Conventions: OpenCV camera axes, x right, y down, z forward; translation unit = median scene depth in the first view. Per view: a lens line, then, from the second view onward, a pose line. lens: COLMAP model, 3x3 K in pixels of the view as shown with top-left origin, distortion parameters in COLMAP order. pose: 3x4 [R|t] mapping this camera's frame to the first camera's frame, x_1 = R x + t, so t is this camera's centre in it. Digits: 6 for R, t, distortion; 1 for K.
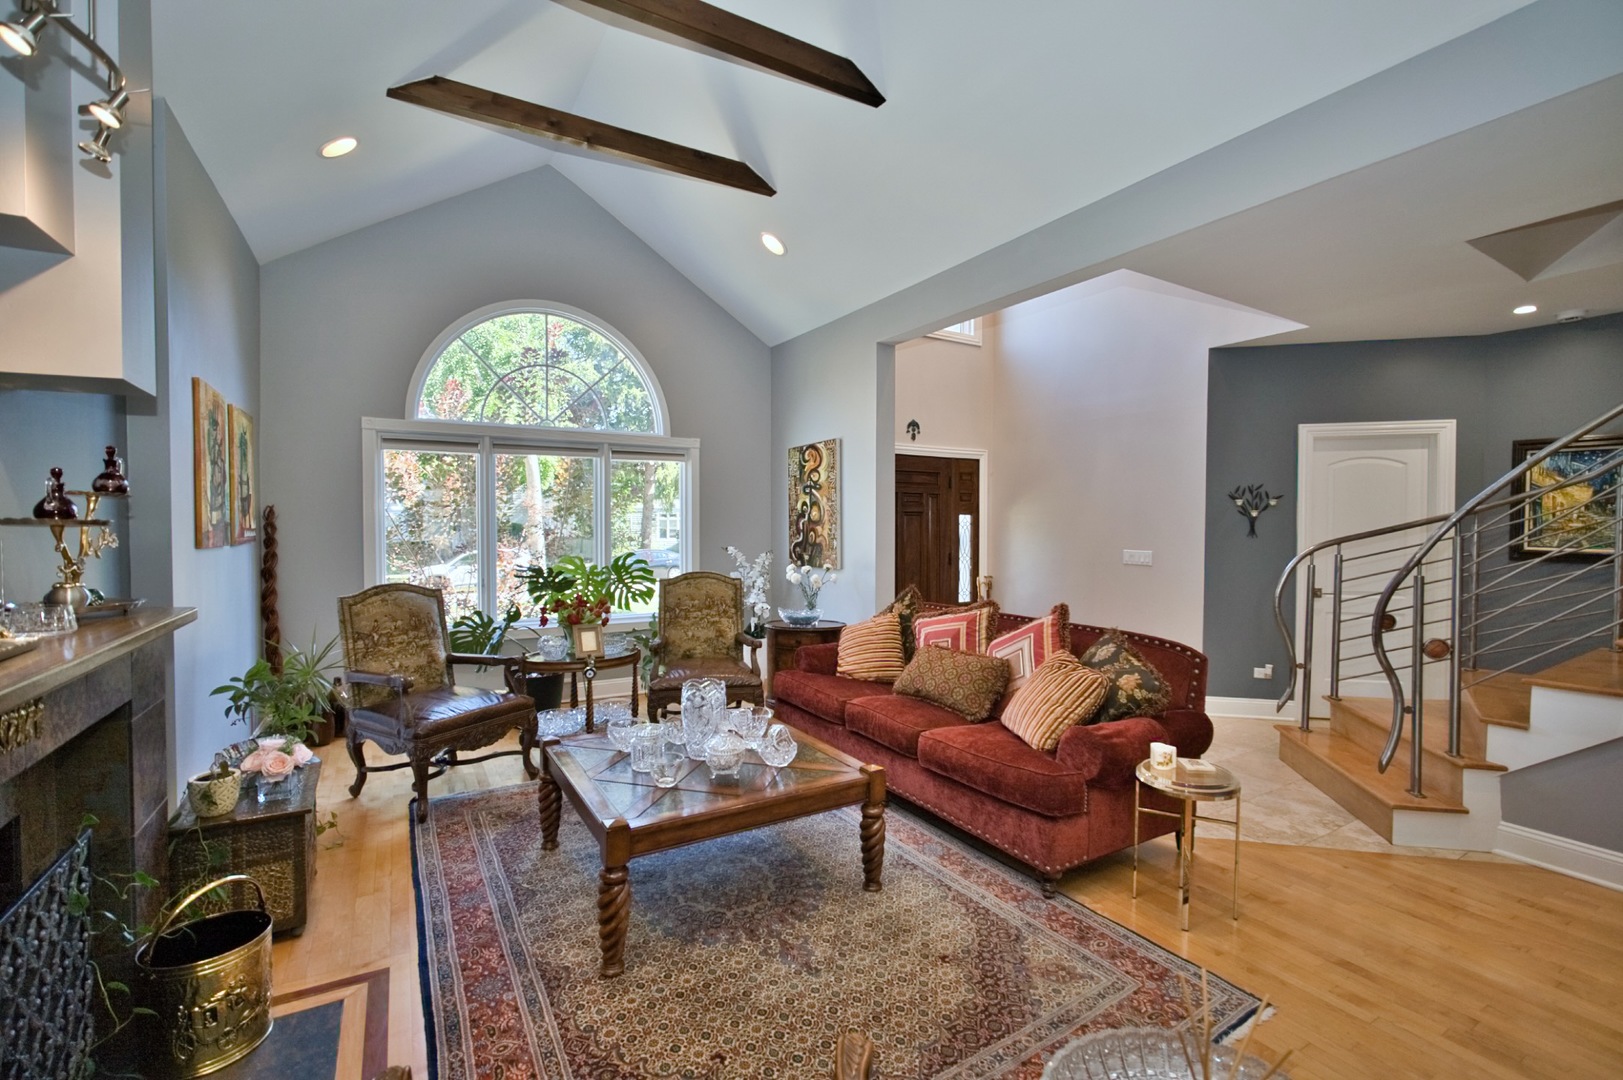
lens RADIAL K [[703.8, 0, 809.1], [0, 703.8, 544.4], [0, 0, 1]] dist [-0.023094, 0.006323]
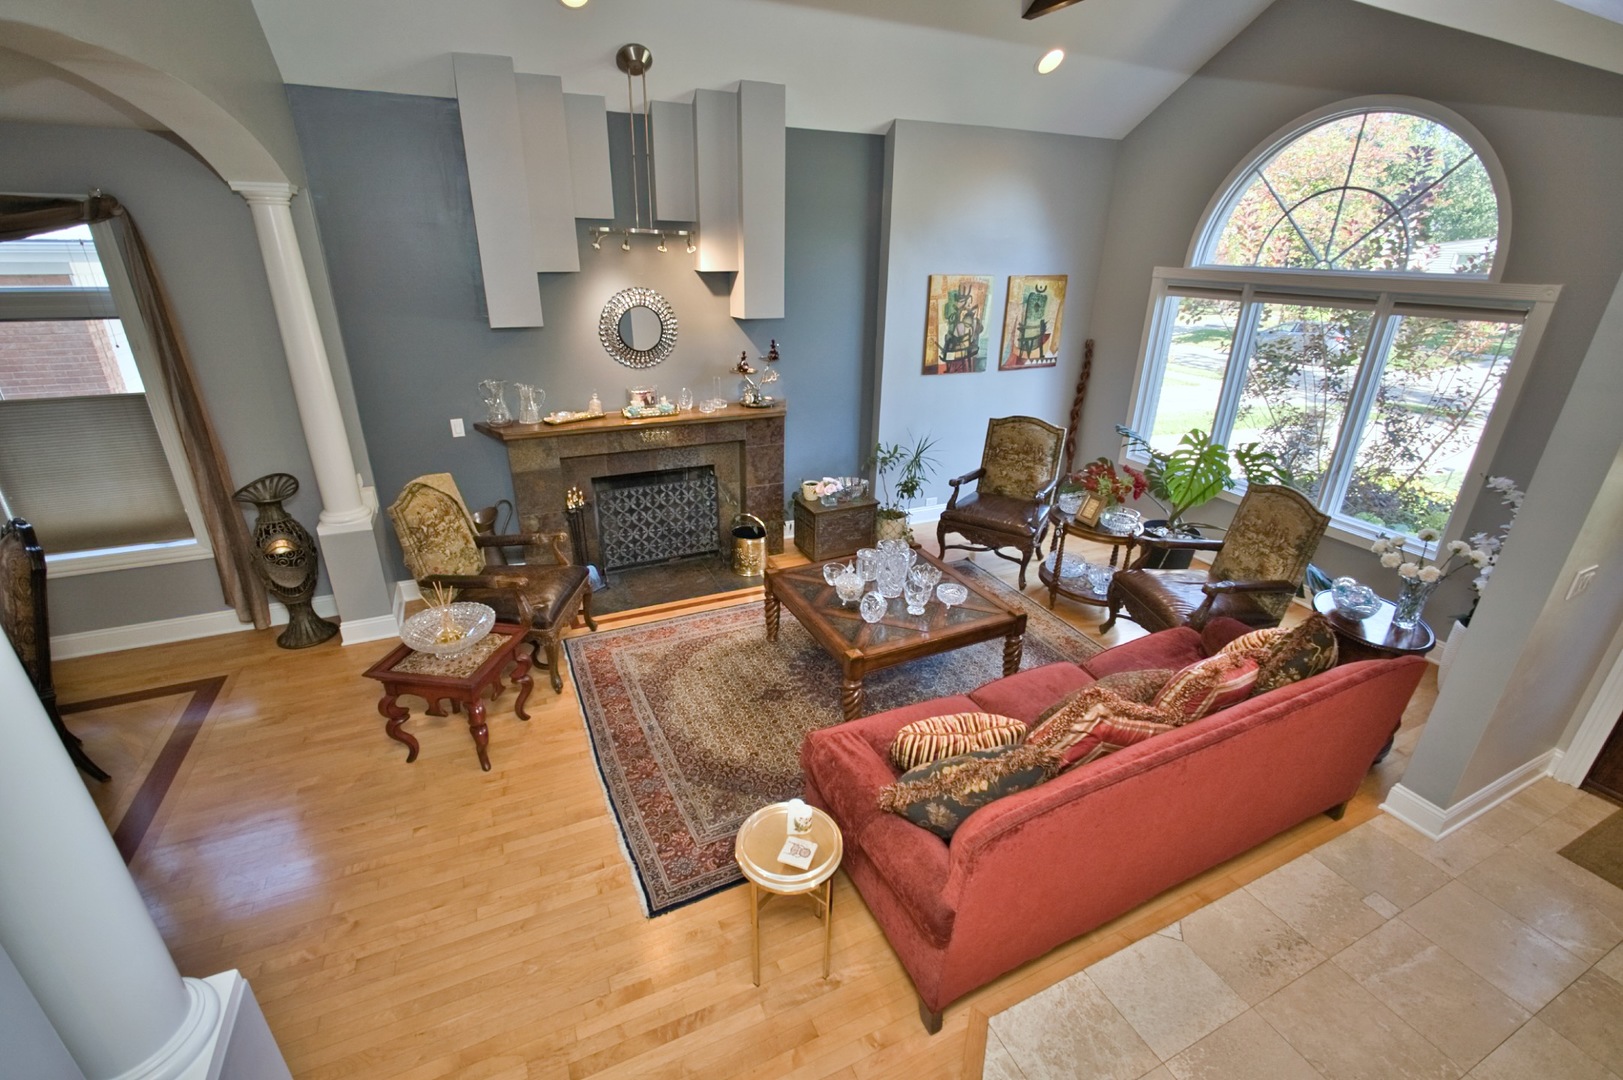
lens RADIAL K [[703.8, 0, 809.7], [0, 703.8, 543.8], [0, 0, 1]] dist [-0.023094, 0.006323]
pose [[-0.096932, 0.386241, -0.917291, 0.636764], [-0.045440, 0.918952, 0.391742, -0.186347], [0.994253, 0.079654, -0.071525, 0.550400]]
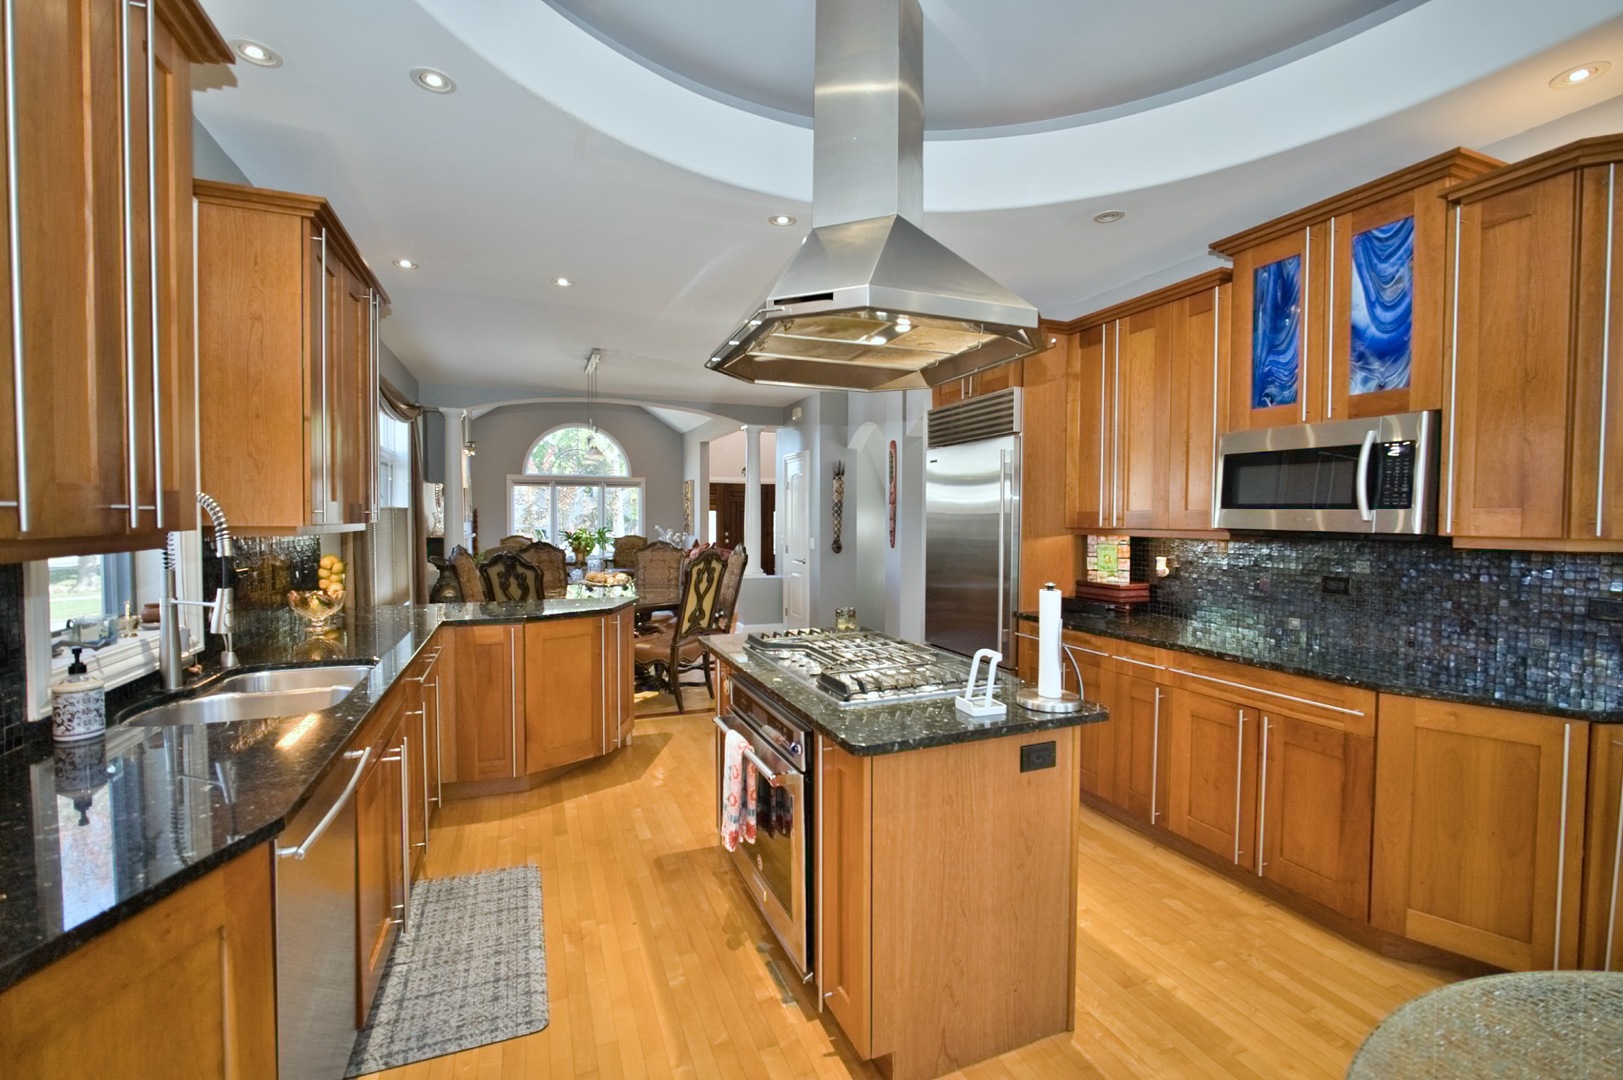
lens RADIAL K [[703.8, 0, 809.9], [0, 703.8, 541.3], [0, 0, 1]] dist [-0.023094, 0.006323]
pose [[0.988227, 0.010399, -0.152641, 0.886975], [-0.009378, 0.999929, 0.007407, 0.039236], [0.152707, -0.005888, 0.988254, -1.427346]]
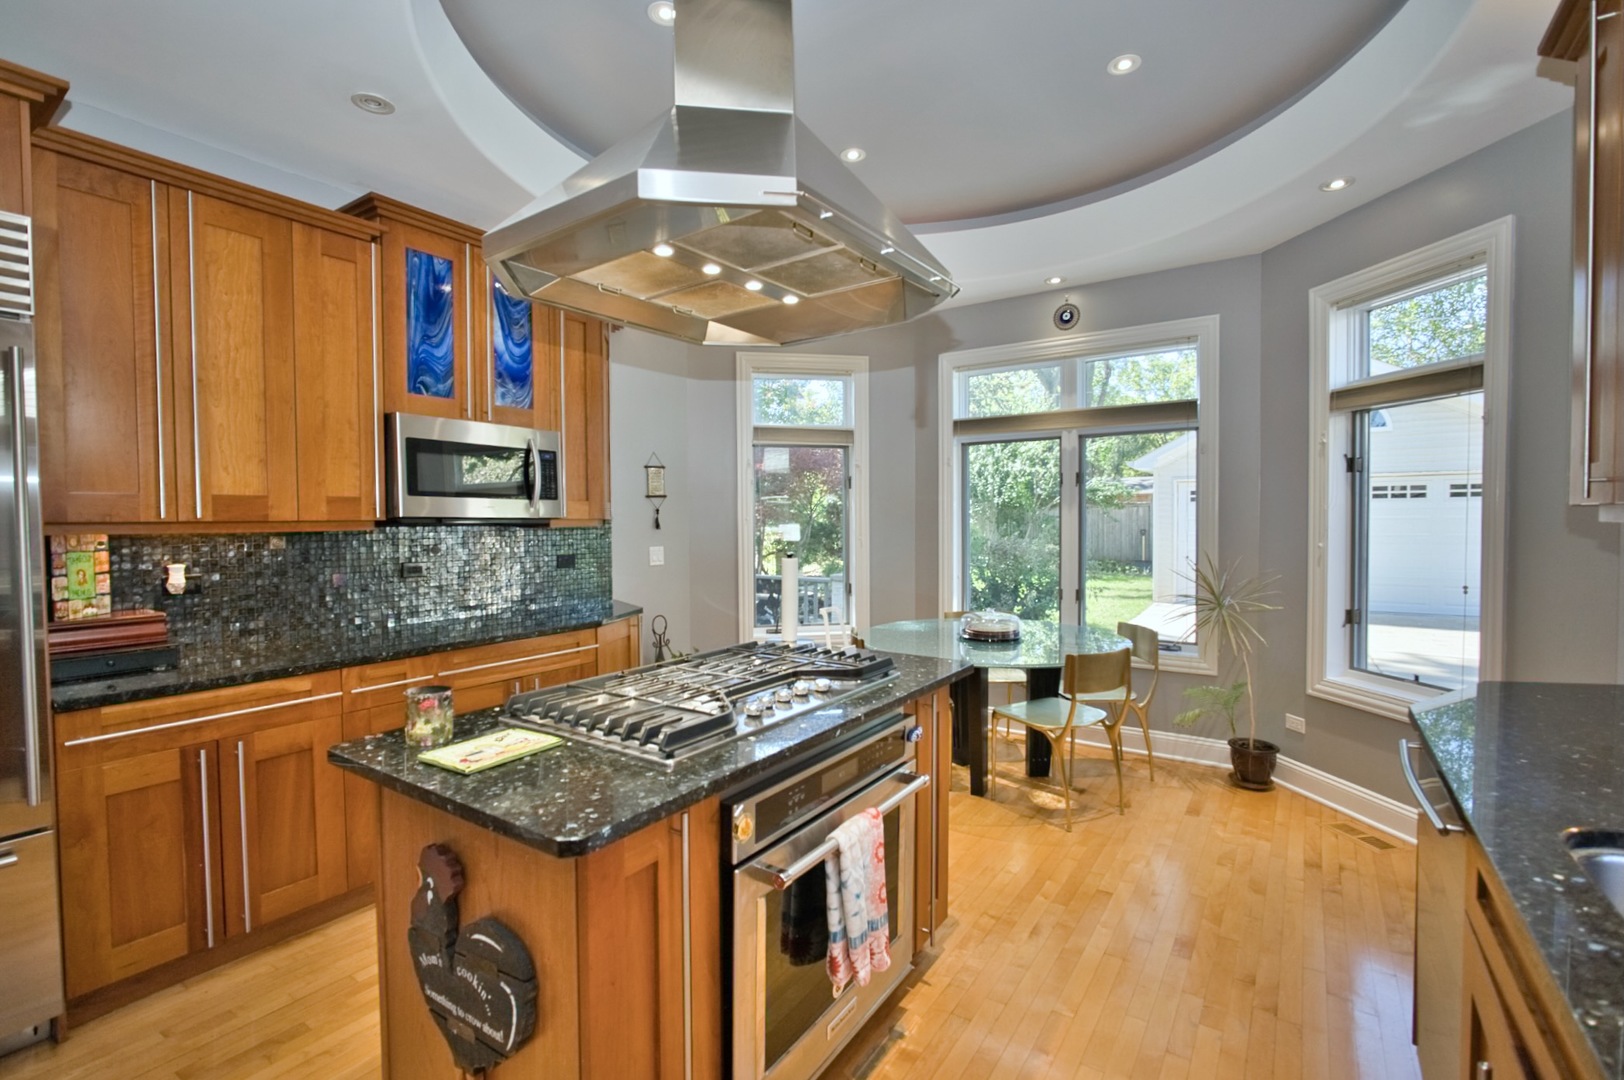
lens RADIAL K [[750.3, 0, 811.9], [0, 750.3, 540.4], [0, 0, 1]] dist [-0.002801, 0.000460]
pose [[-0.425731, -0.024914, 0.904507, 0.466198], [0.032007, 0.998581, 0.042570, 0.032895], [-0.904283, 0.047074, -0.424329, -0.813481]]
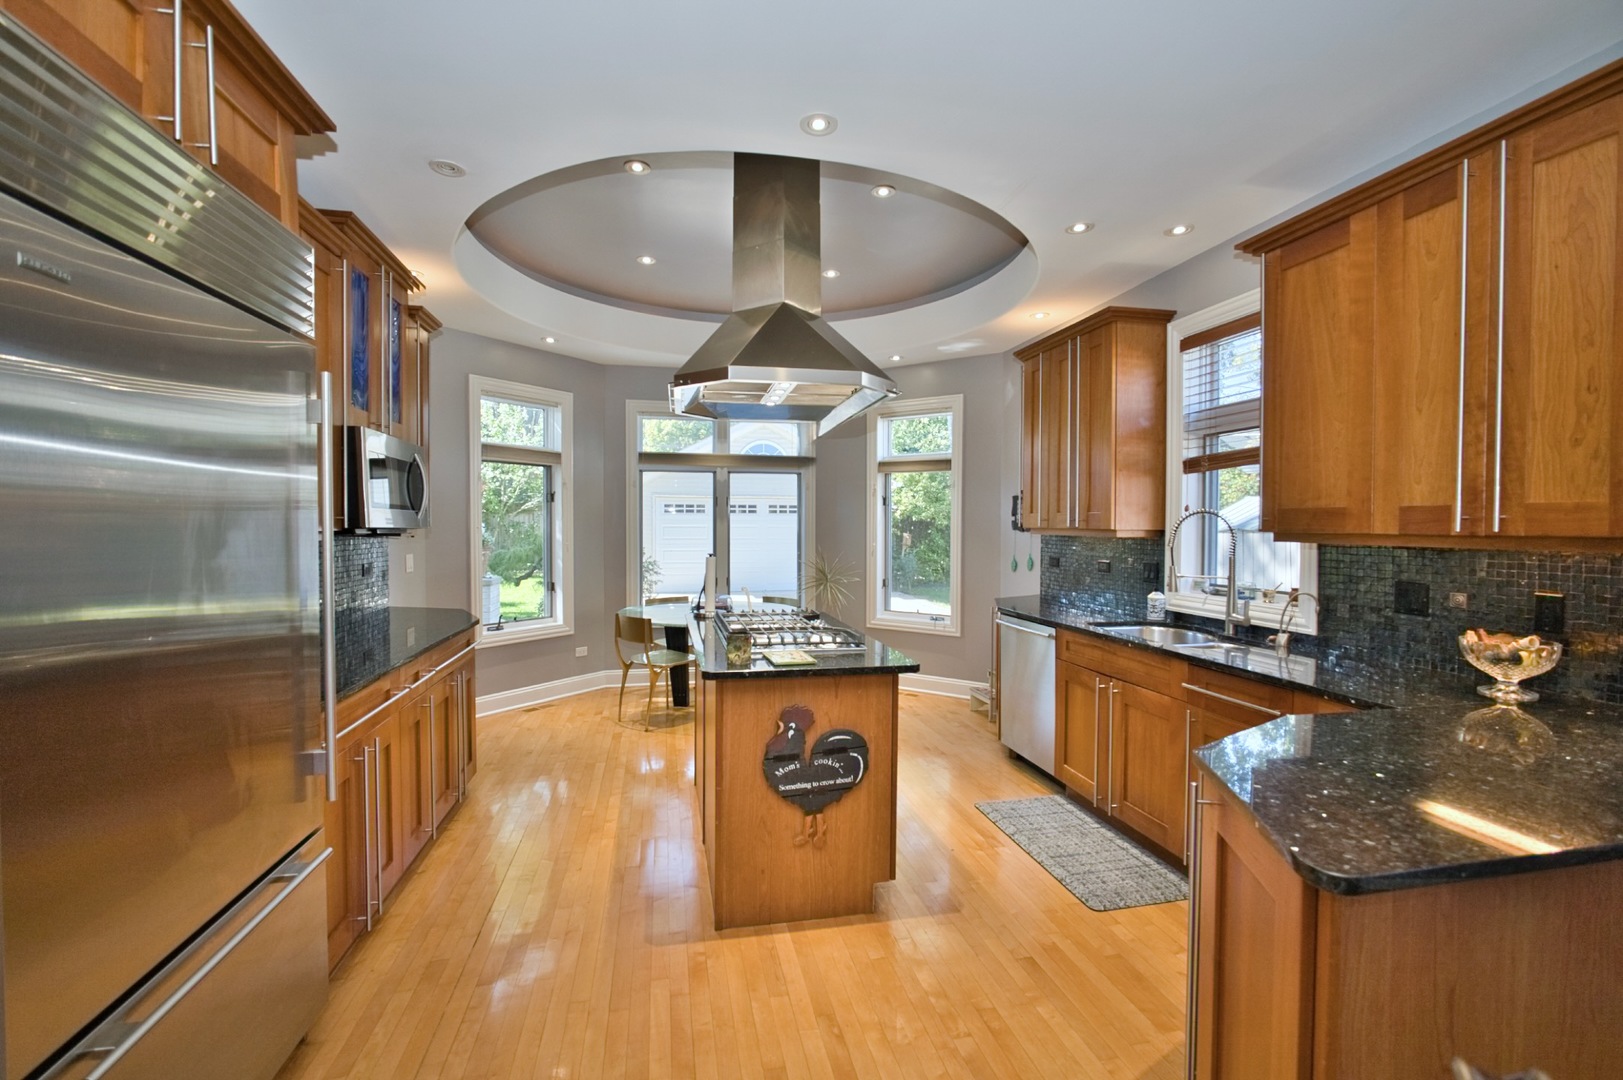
lens RADIAL K [[703.8, 0, 808.0], [0, 703.8, 539.1], [0, 0, 1]] dist [-0.023094, 0.006323]
pose [[-0.944460, -0.013728, 0.328338, 0.612635], [0.003006, 0.998724, 0.050404, 0.011191], [-0.328611, 0.048591, -0.943214, -0.347892]]
